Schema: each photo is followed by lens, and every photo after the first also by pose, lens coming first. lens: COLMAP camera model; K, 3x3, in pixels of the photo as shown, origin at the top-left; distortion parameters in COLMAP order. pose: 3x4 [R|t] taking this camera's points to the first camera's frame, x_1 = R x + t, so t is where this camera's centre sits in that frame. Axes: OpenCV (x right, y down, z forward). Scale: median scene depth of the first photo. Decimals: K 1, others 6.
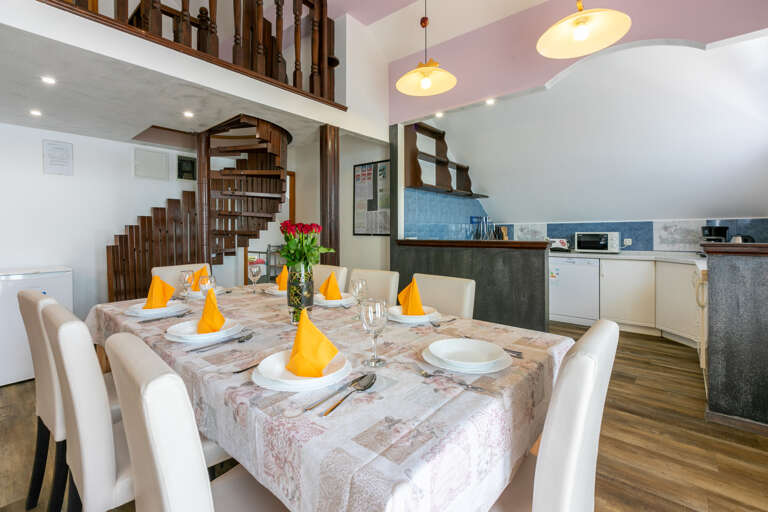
lens RADIAL K [[348.6, 0, 384.7], [0, 348.6, 234.8], [0, 0, 1]] dist [-0.003485, -0.000059]
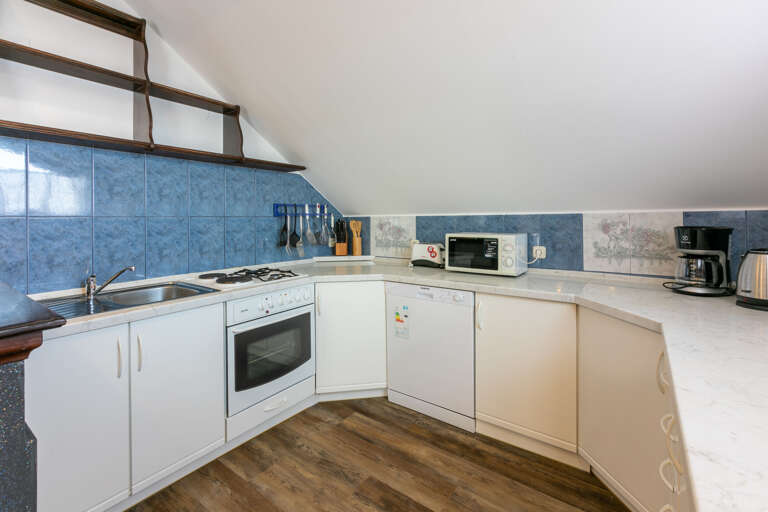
lens RADIAL K [[348.6, 0, 385.4], [0, 348.6, 218.6], [0, 0, 1]] dist [-0.003485, -0.000059]
pose [[0.997755, -0.002841, 0.066907, 0.442917], [0.003259, 0.999976, -0.006144, -0.029081], [-0.066888, 0.006348, 0.997740, 0.502857]]
